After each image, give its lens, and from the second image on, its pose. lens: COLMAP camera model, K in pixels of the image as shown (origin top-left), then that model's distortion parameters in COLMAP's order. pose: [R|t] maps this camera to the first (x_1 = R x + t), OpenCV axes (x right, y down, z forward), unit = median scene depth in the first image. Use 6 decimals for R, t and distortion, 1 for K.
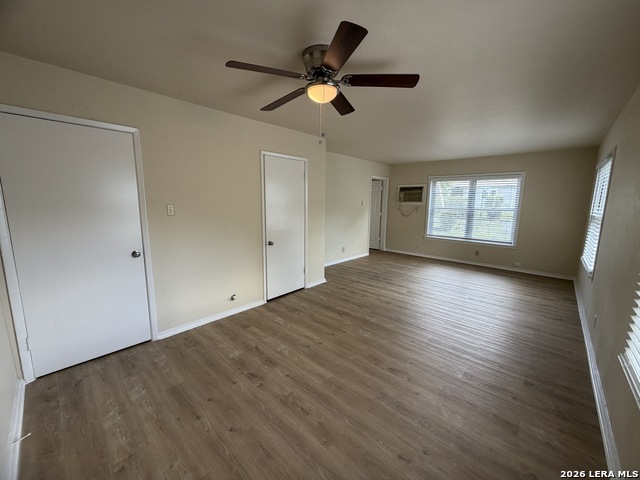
lens RADIAL K [[258.7, 0, 319.4], [0, 258.7, 240.5], [0, 0, 1]] dist [0.003358, 0.000798]
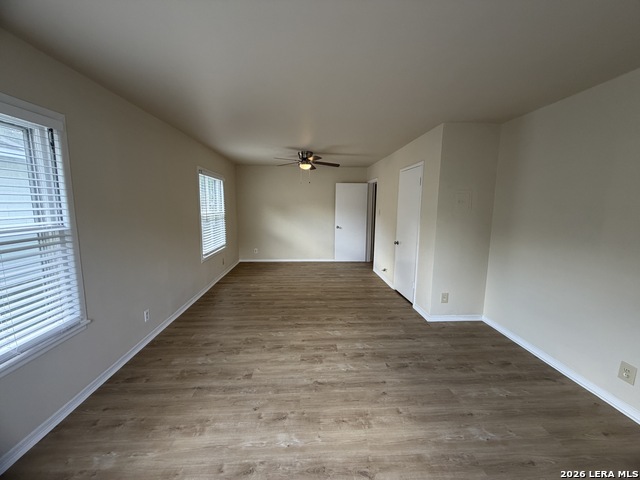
lens RADIAL K [[258.7, 0, 320.1], [0, 258.7, 239.5], [0, 0, 1]] dist [0.003358, 0.000798]
pose [[-0.697692, 0.084307, -0.711420, 0.878707], [-0.117494, 0.966139, 0.229720, -0.230553], [0.706697, 0.243861, -0.664162, 1.446631]]
